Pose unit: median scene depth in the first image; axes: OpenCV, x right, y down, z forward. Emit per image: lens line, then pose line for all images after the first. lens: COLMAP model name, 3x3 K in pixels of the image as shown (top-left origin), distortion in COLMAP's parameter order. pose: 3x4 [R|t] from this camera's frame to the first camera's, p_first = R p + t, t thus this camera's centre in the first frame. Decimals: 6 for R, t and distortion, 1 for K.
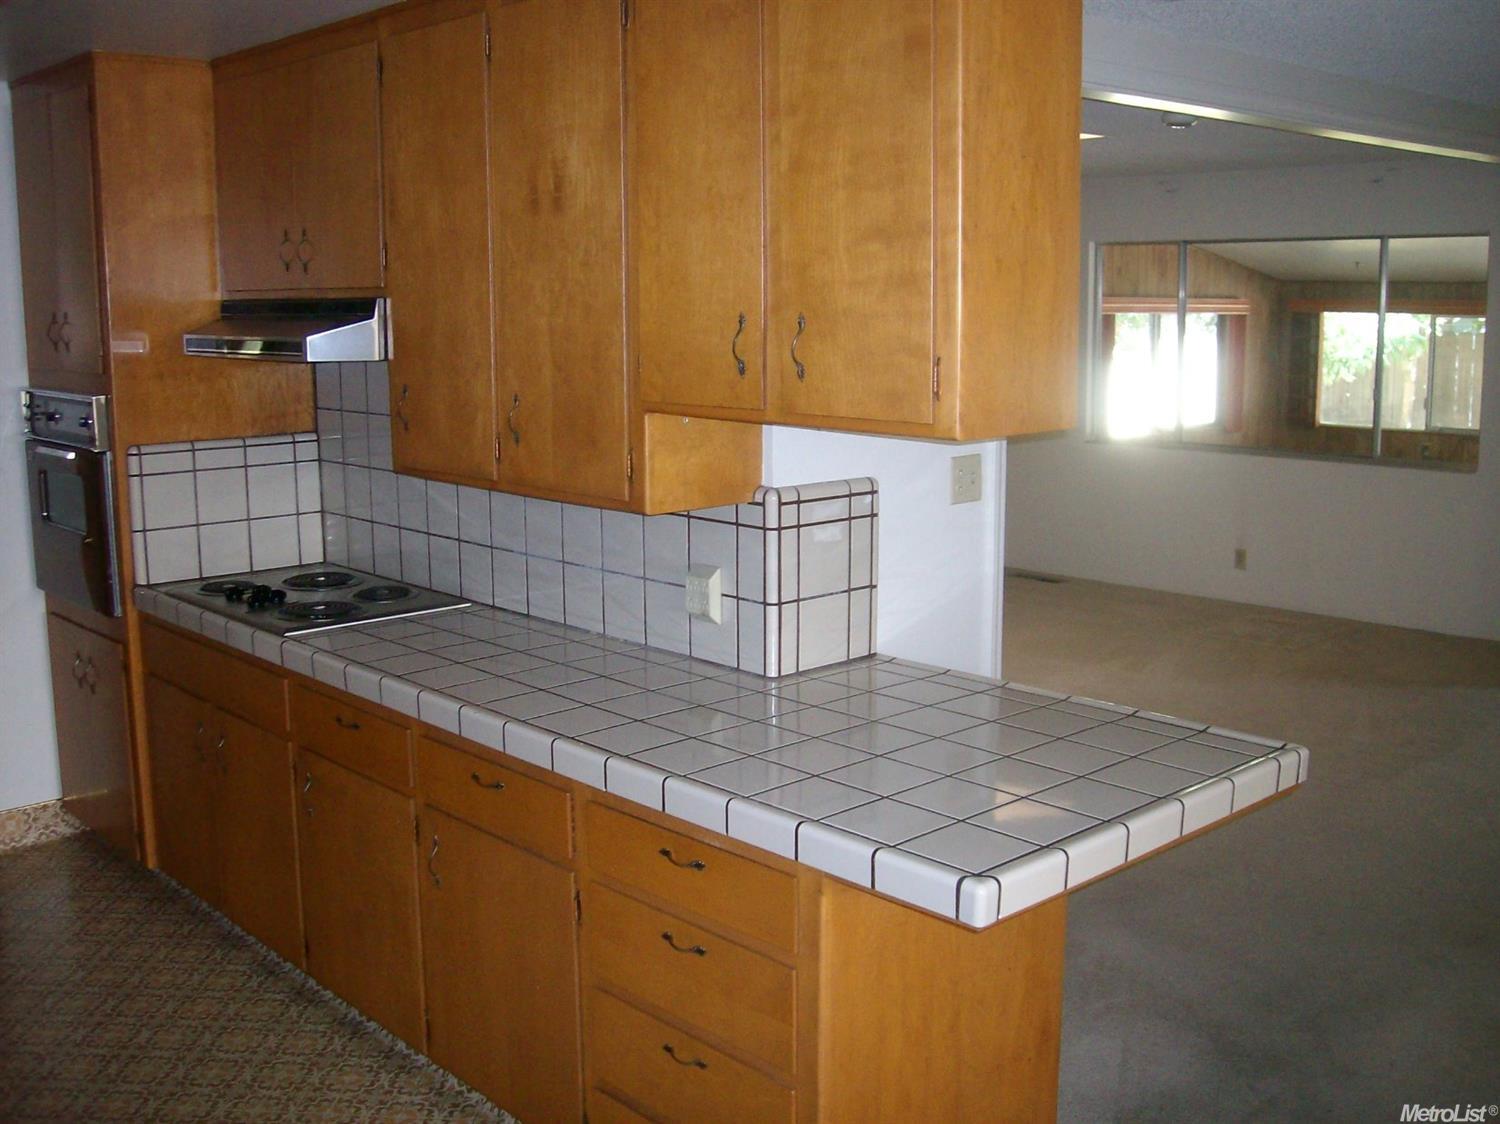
lens RADIAL K [[1524.9, 0, 755.1], [0, 1524.9, 558.2], [0, 0, 1]] dist [-0.157020, 0.117657]
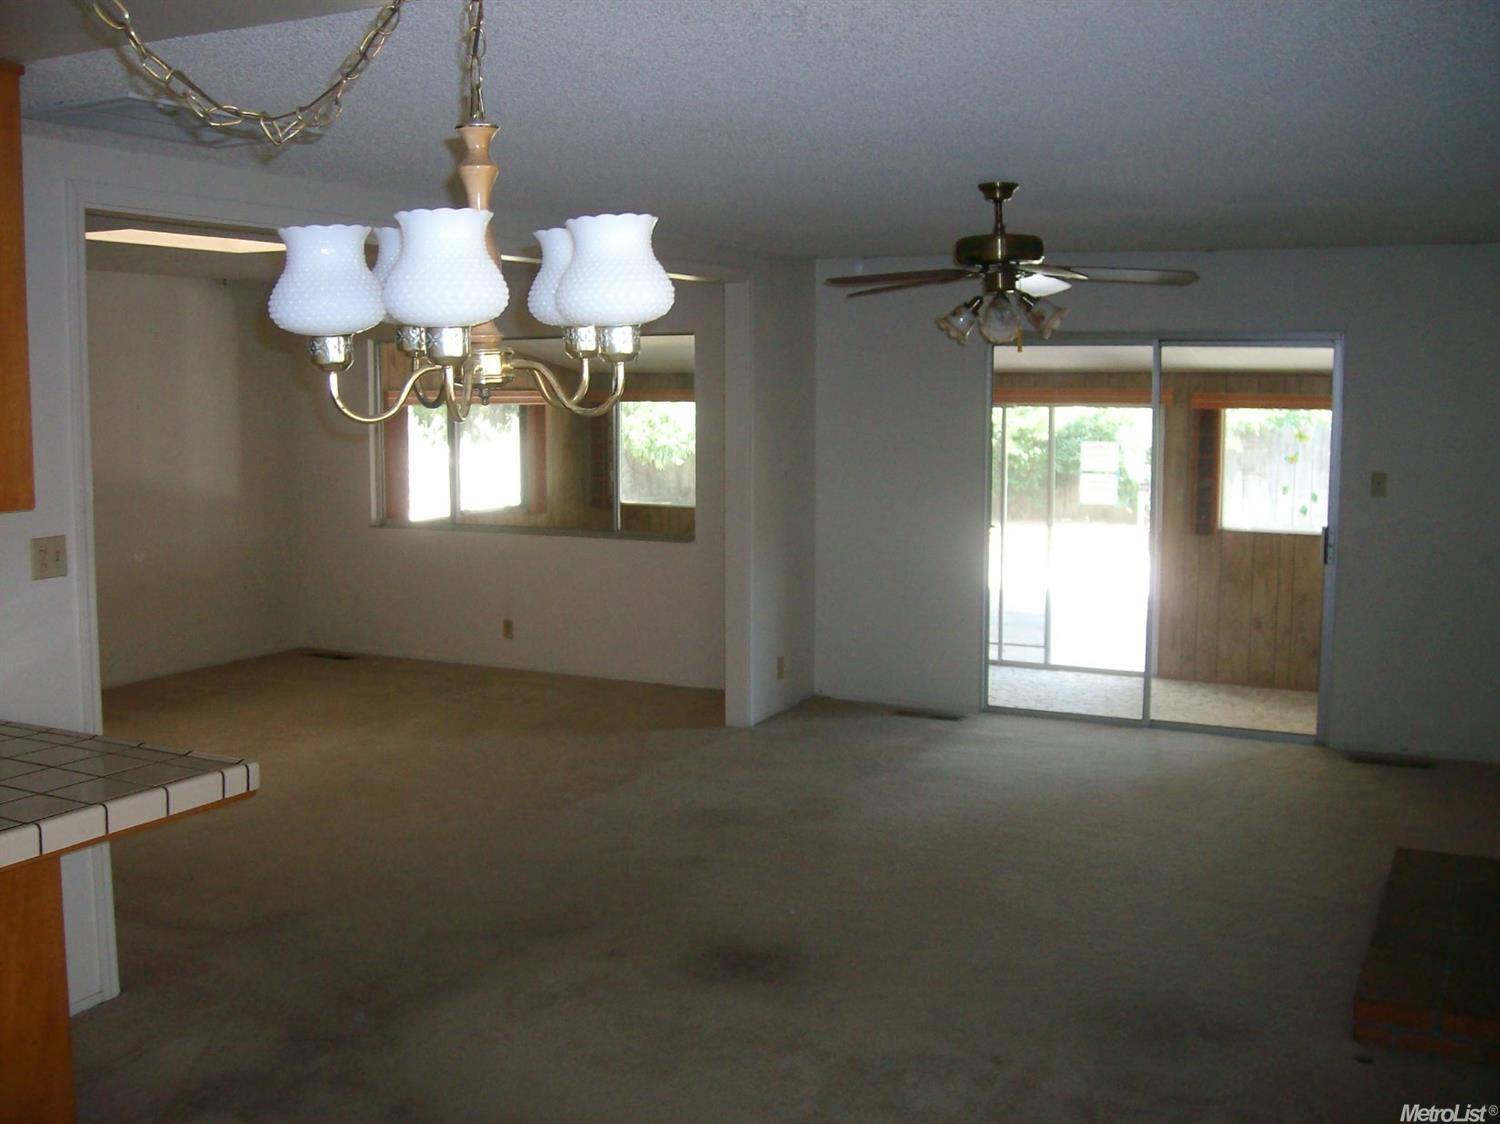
lens RADIAL K [[1524.9, 0, 755.1], [0, 1524.9, 558.2], [0, 0, 1]] dist [-0.157020, 0.117657]
pose [[0.936026, -0.031615, 0.350508, 0.085736], [0.052389, 0.997377, -0.049941, 0.011249], [-0.348010, 0.065109, 0.935227, -0.078752]]
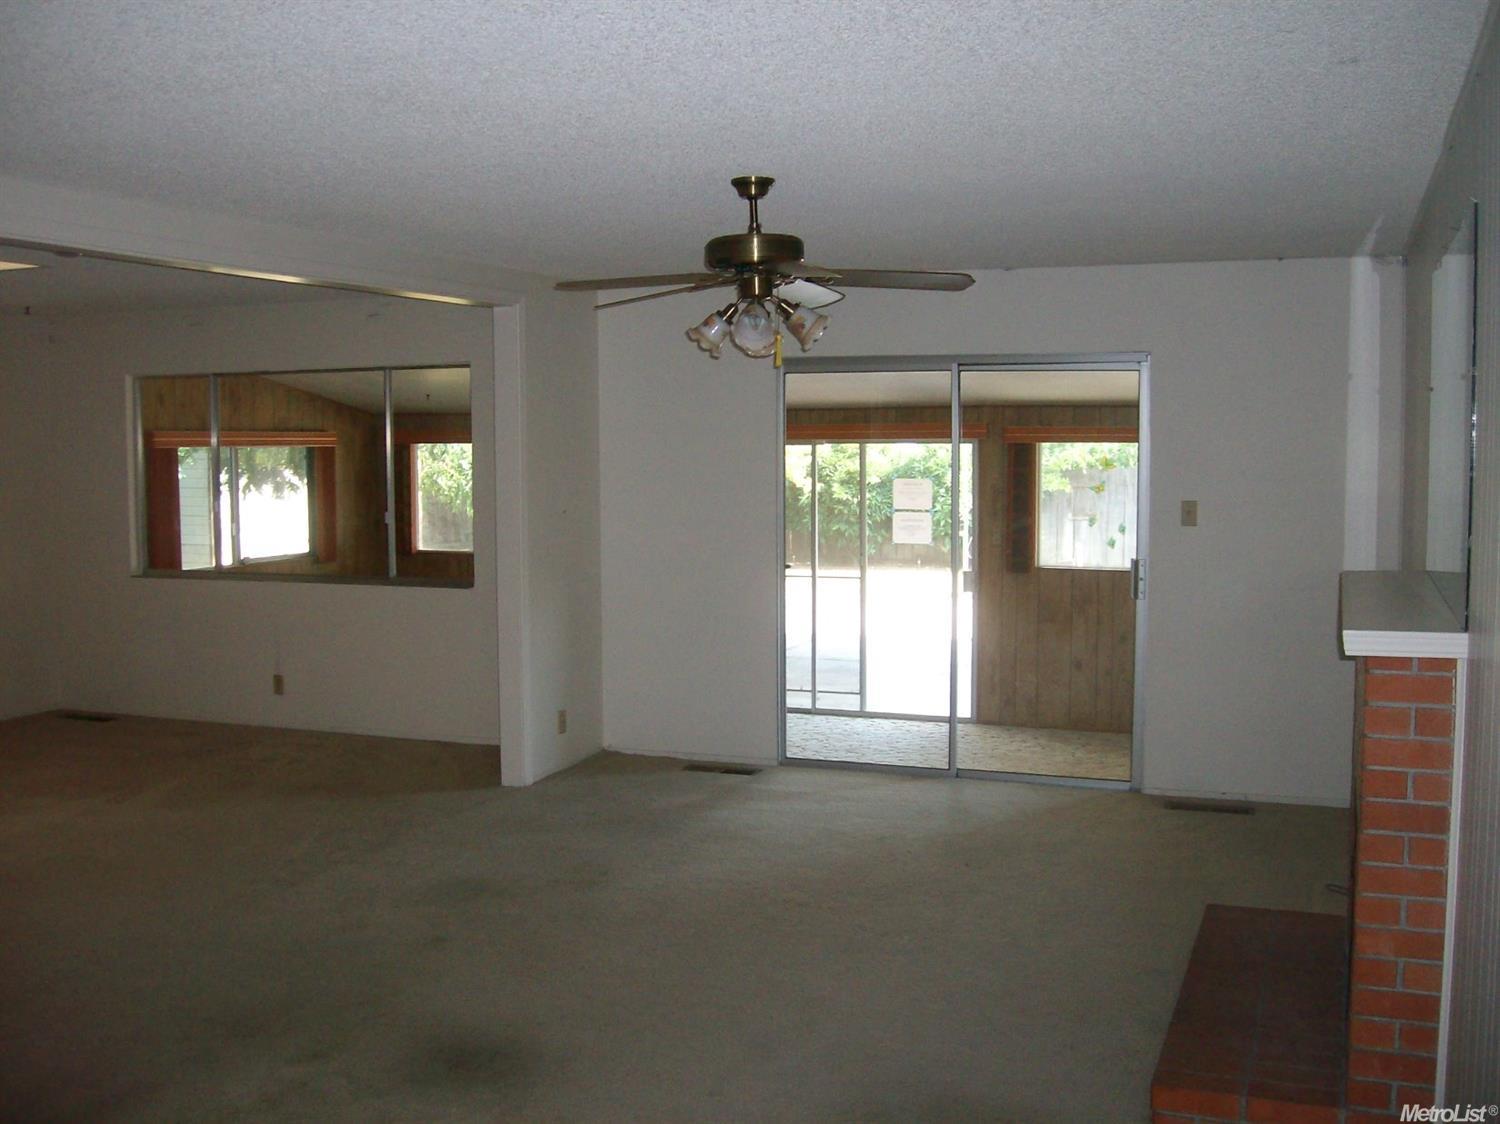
lens RADIAL K [[1524.9, 0, 755.1], [0, 1524.9, 558.2], [0, 0, 1]] dist [-0.157020, 0.117657]
pose [[0.896447, -0.031755, 0.442011, 0.134942], [0.073321, 0.994310, -0.077271, 0.014266], [-0.437043, 0.101678, 0.893675, -0.042332]]
